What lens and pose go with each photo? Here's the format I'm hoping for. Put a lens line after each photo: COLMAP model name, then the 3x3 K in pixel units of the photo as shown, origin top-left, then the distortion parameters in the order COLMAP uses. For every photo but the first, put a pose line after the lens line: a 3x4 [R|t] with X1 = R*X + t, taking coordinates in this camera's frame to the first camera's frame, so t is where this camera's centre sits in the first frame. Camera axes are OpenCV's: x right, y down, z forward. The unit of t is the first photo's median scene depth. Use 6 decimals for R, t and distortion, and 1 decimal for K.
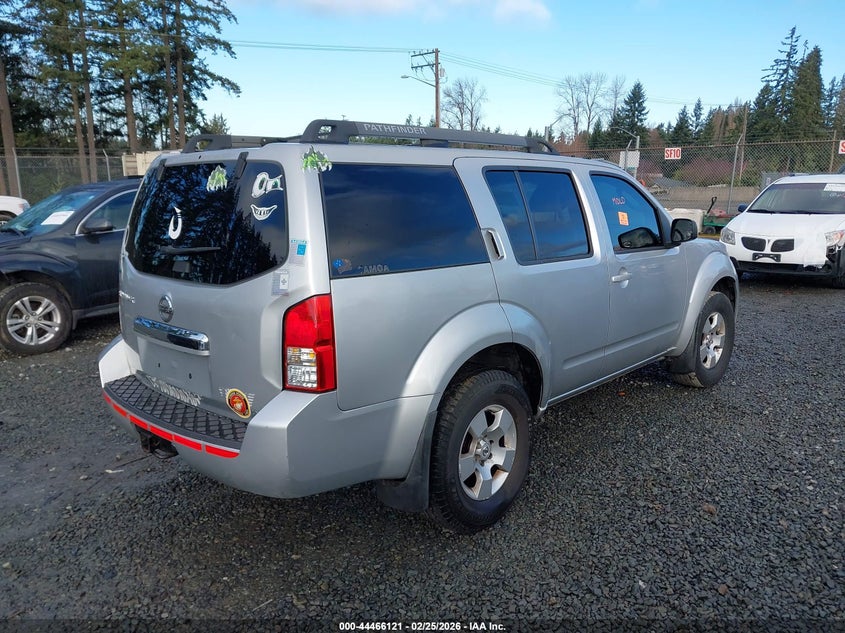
lens RADIAL K [[680.1, 0, 430.9], [0, 680.1, 317.5], [0, 0, 1]] dist [0.023150, -0.040367]
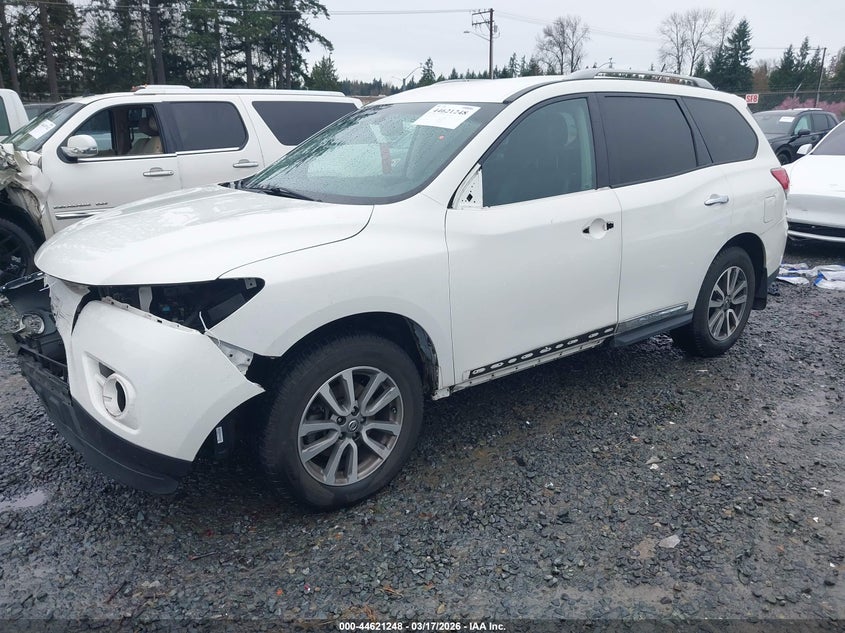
lens RADIAL K [[680.1, 0, 419.2], [0, 680.1, 322.0], [0, 0, 1]] dist [0.023150, -0.040367]
pose [[0.985823, 0.053894, -0.158899, 0.083376], [-0.039803, 0.995095, 0.090563, 0.041705], [0.163000, -0.082954, 0.983133, -0.200200]]
